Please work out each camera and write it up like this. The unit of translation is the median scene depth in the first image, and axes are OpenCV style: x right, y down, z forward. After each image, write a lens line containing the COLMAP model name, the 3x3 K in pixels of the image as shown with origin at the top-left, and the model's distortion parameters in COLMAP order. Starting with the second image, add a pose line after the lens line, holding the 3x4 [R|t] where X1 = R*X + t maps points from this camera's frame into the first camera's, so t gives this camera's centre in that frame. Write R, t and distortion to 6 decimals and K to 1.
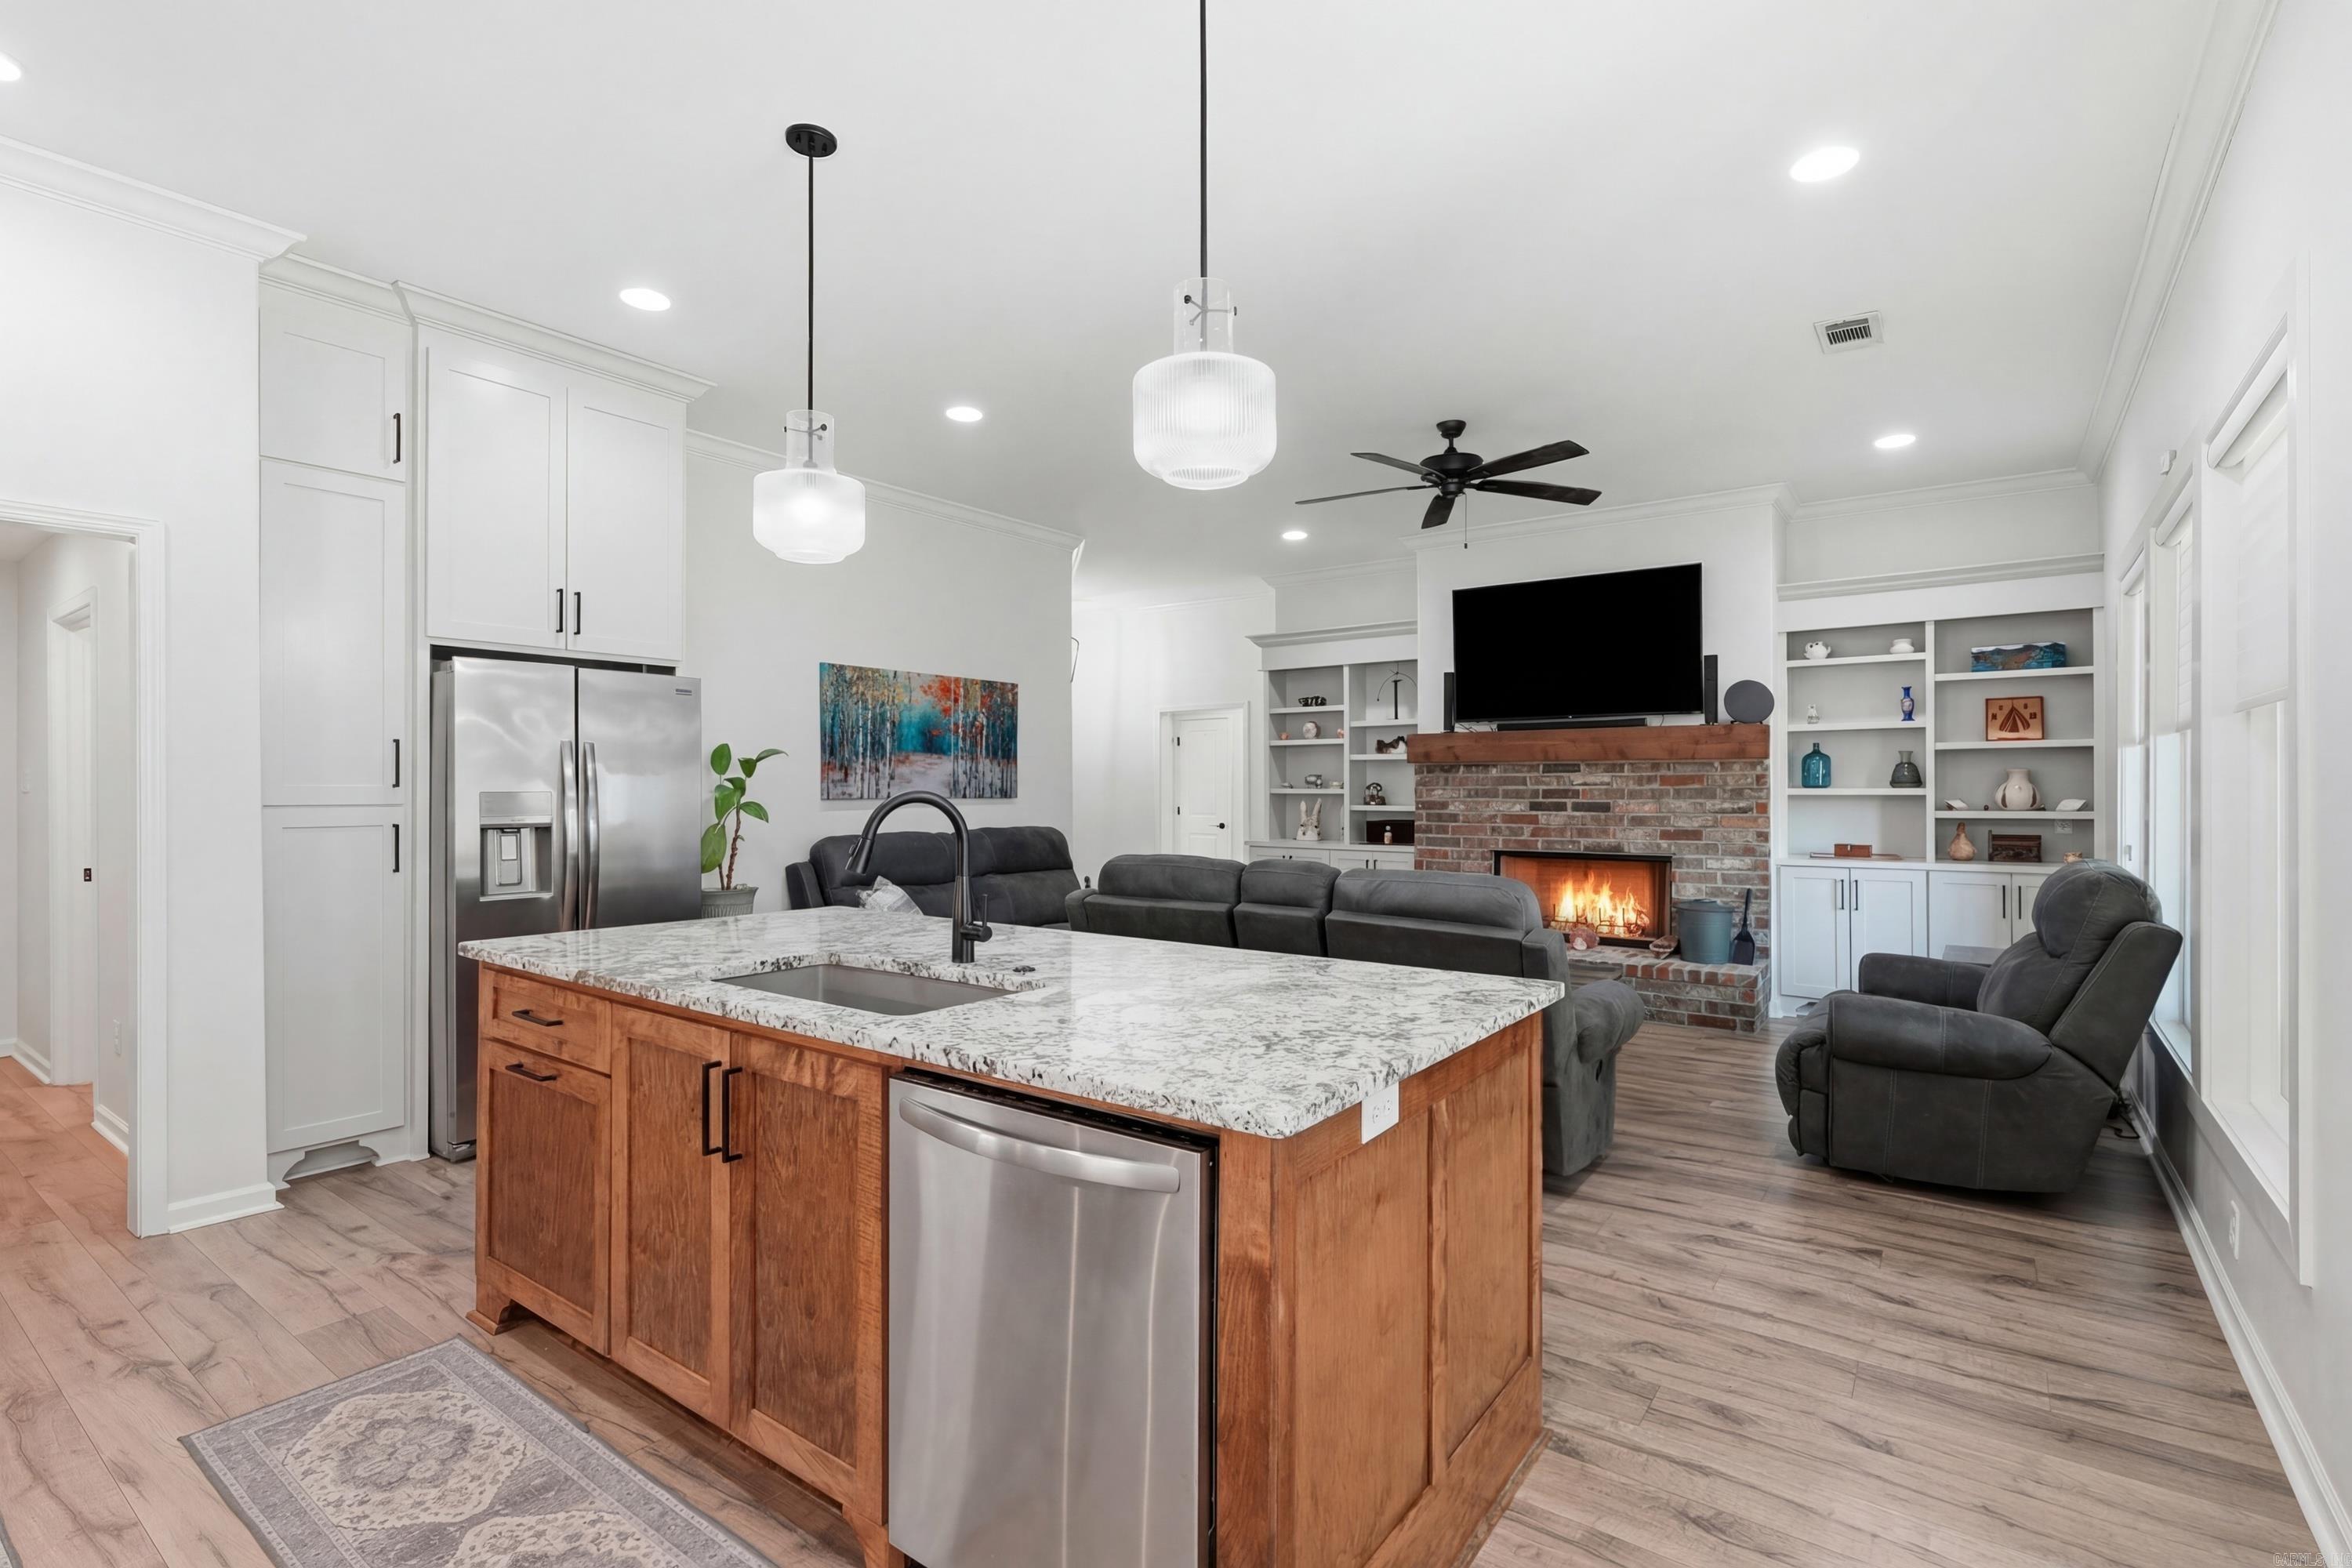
lens RADIAL K [[1104.1, 0, 1168.7], [0, 1104.1, 788.9], [0, 0, 1]] dist [-0.000356, -0.000361]
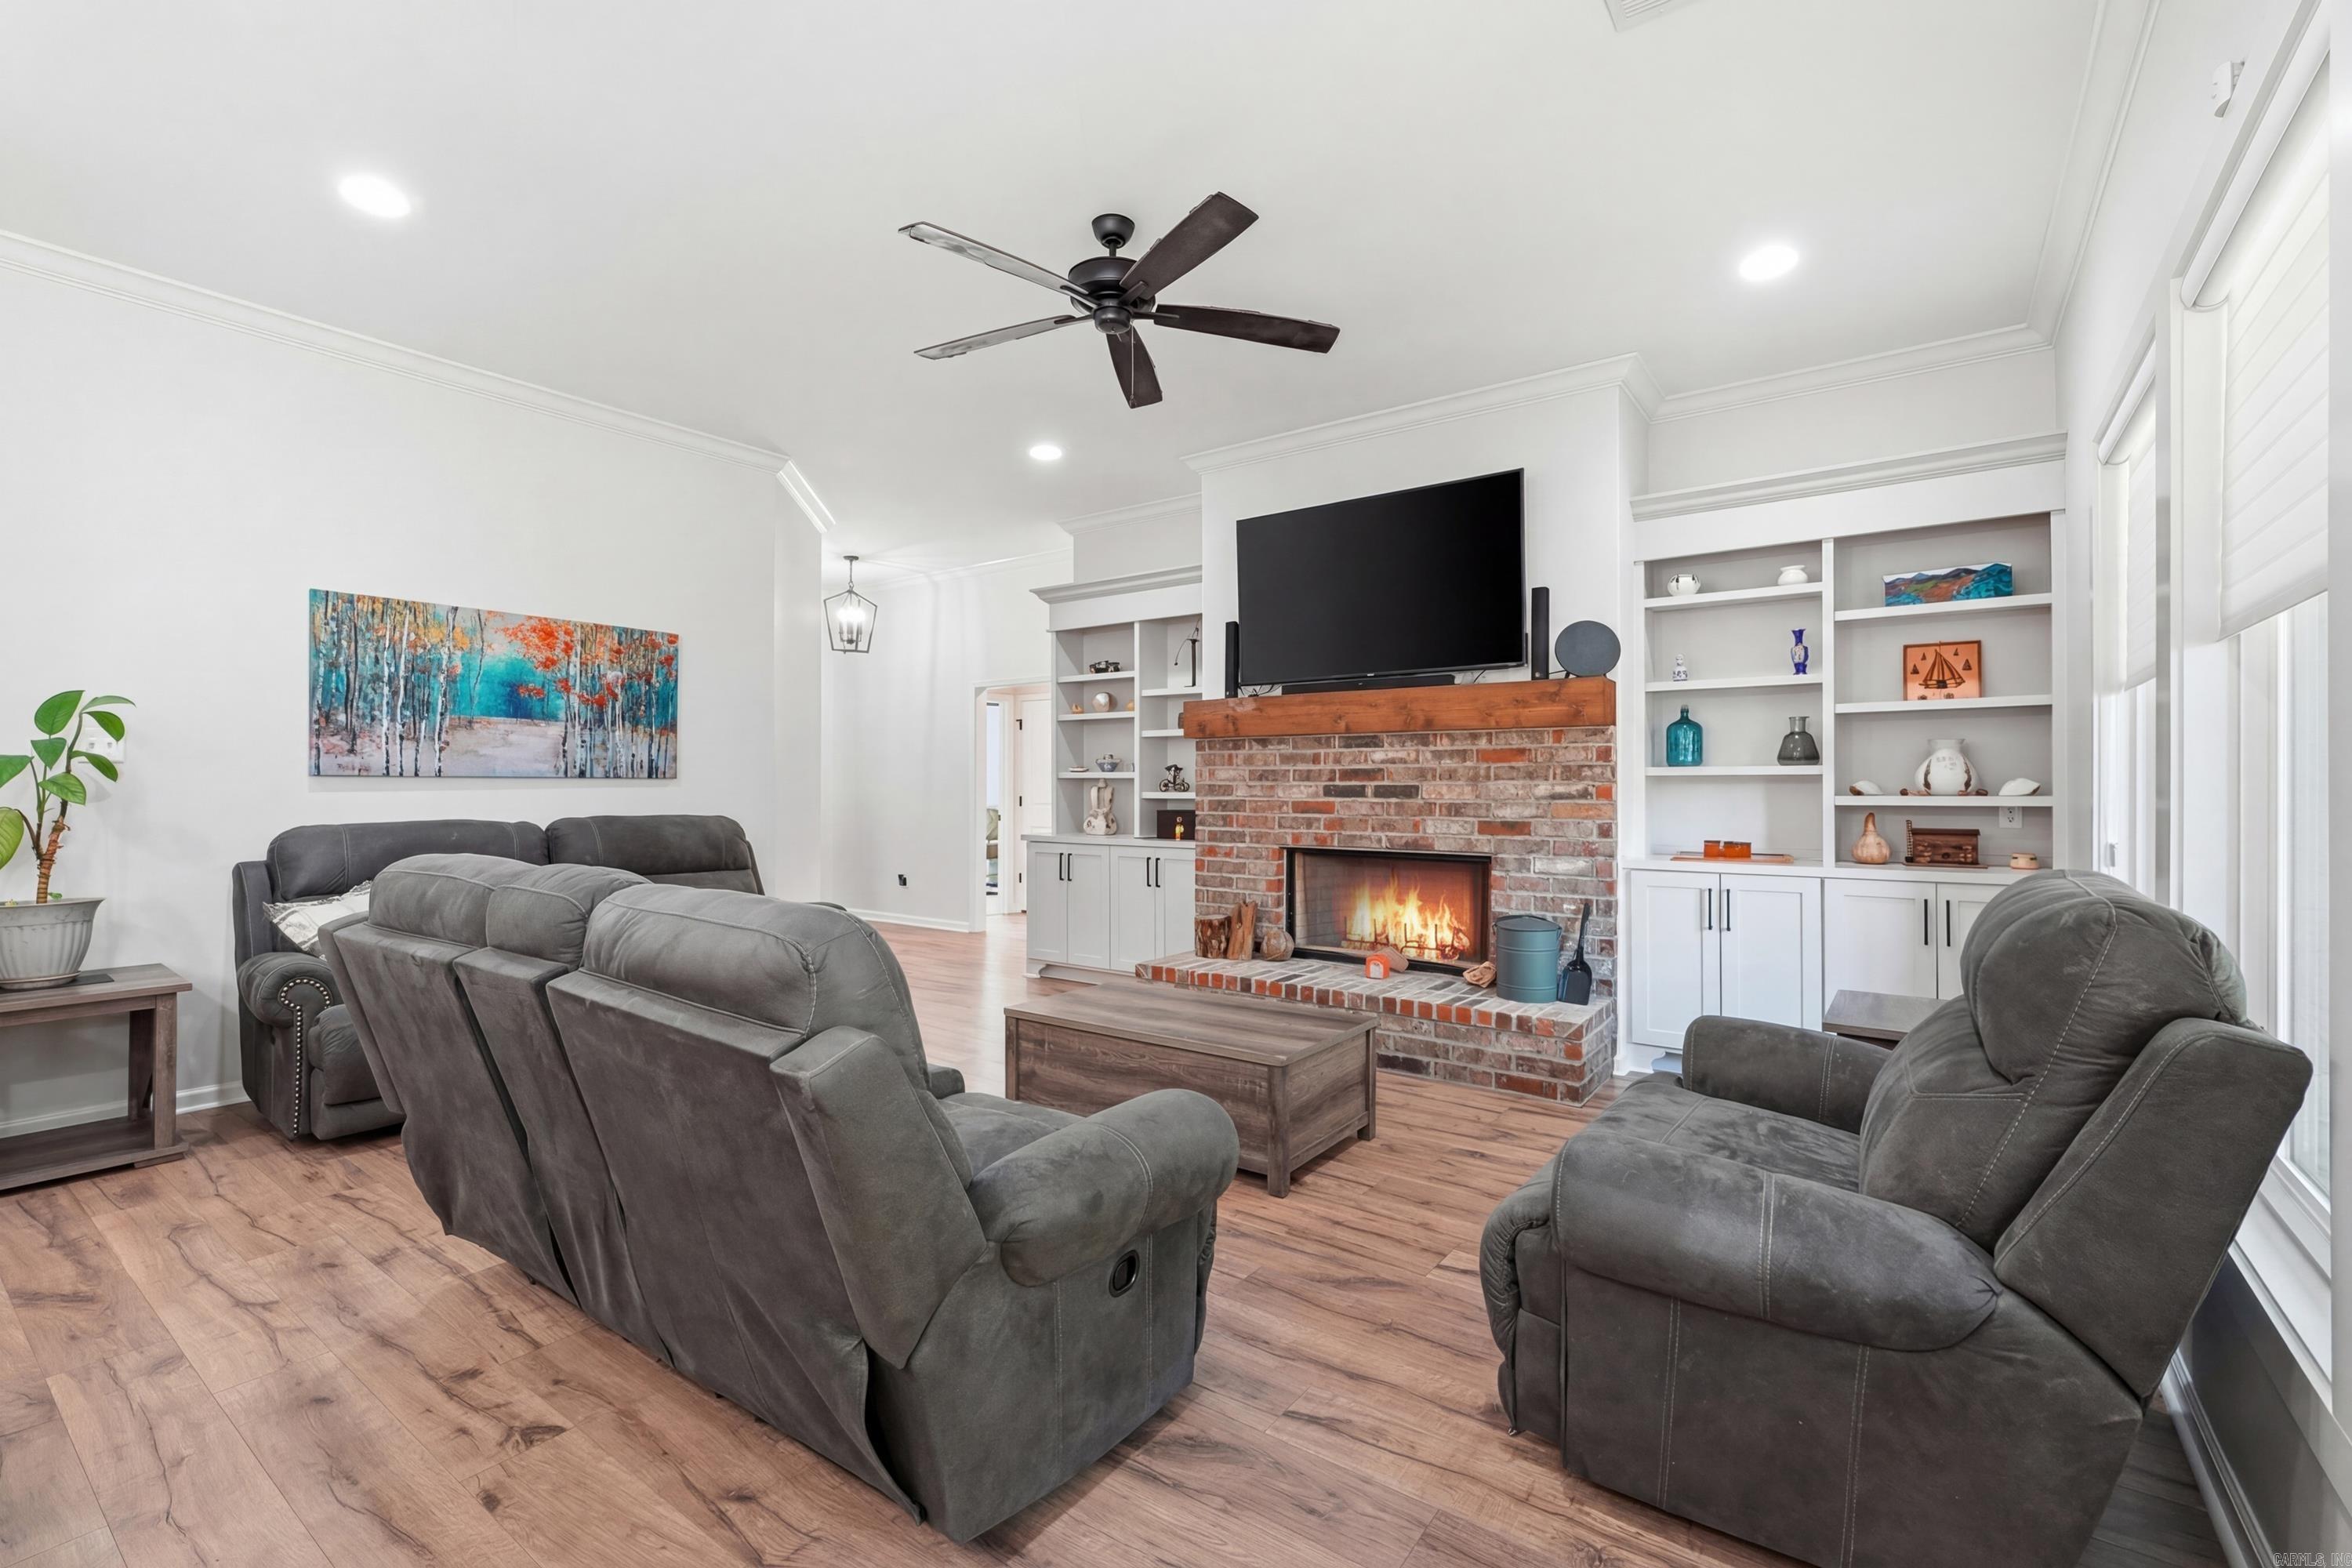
lens RADIAL K [[1025.8, 0, 1166.5], [0, 1025.8, 782.6], [0, 0, 1]] dist [-0.012017, 0.004881]
pose [[0.999983, 0.003136, -0.004922, 0.243136], [-0.003157, 0.999986, -0.004253, 0.014802], [0.004909, 0.004269, 0.999979, 0.305776]]
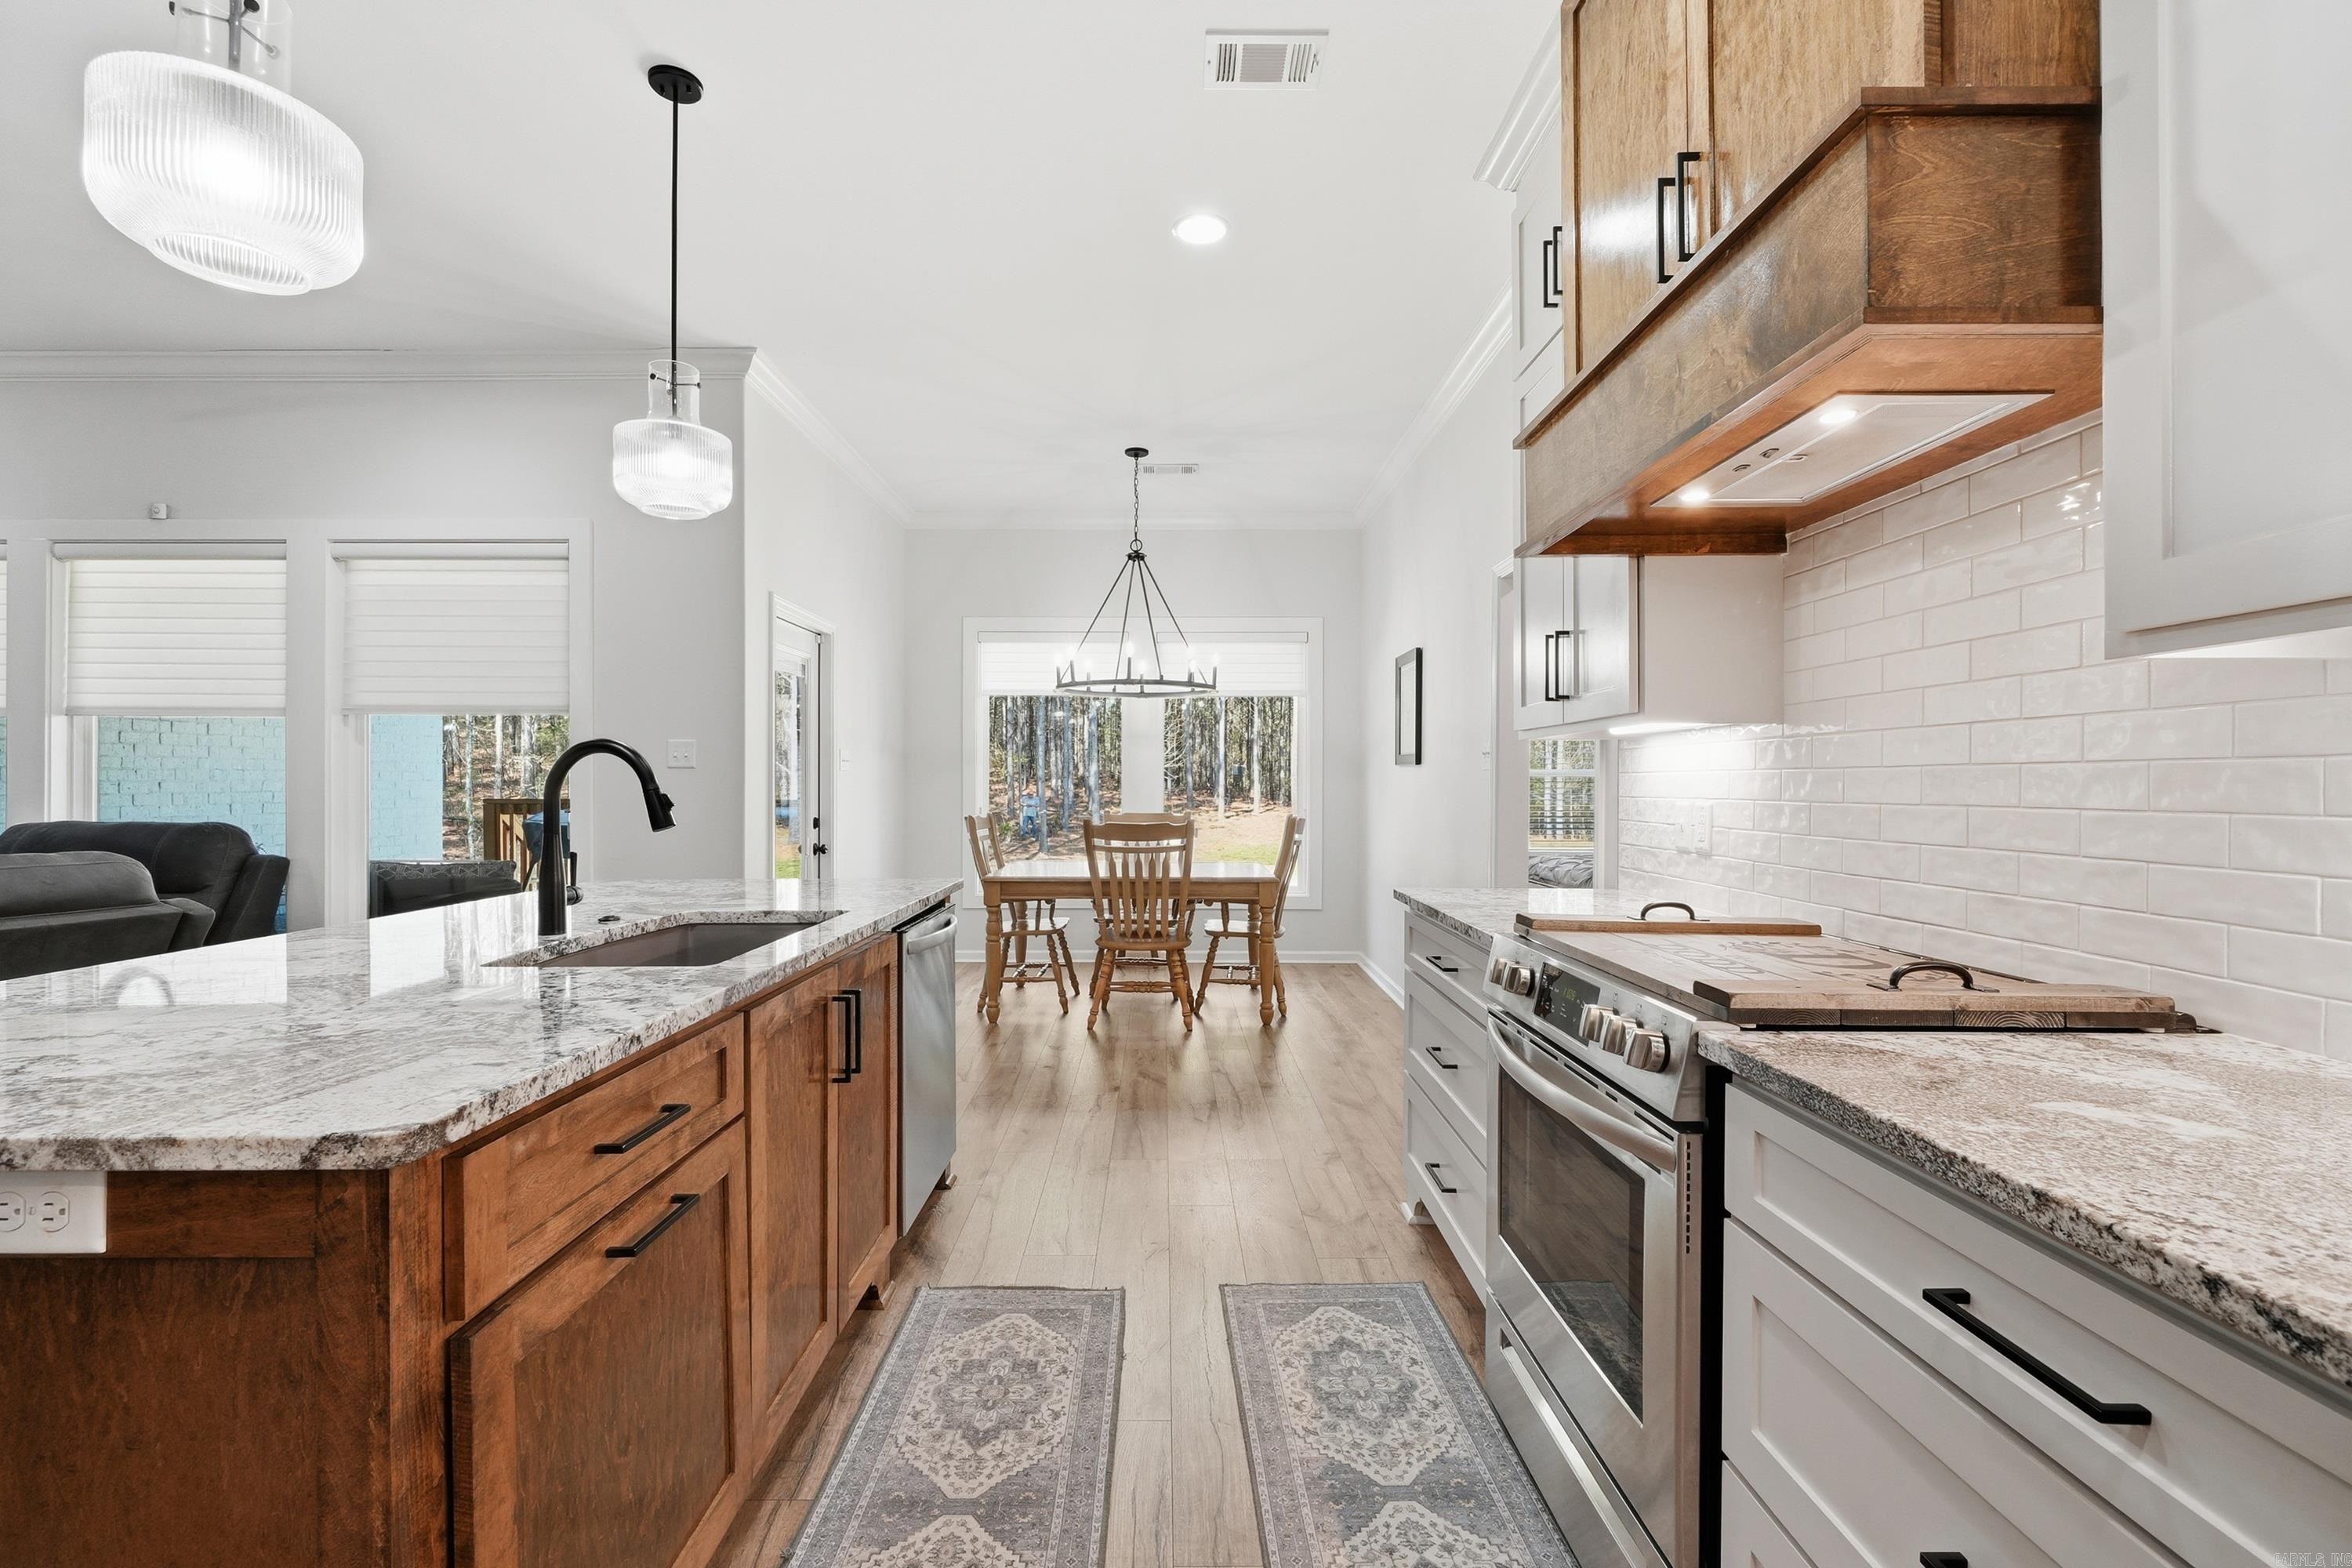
lens RADIAL K [[1025.8, 0, 1170.8], [0, 1025.8, 787.0], [0, 0, 1]] dist [-0.012017, 0.004881]
pose [[-0.593093, -0.004832, 0.805119, -0.444982], [0.002125, 0.999969, 0.007566, 0.012996], [-0.805131, 0.006198, -0.593065, 0.426097]]
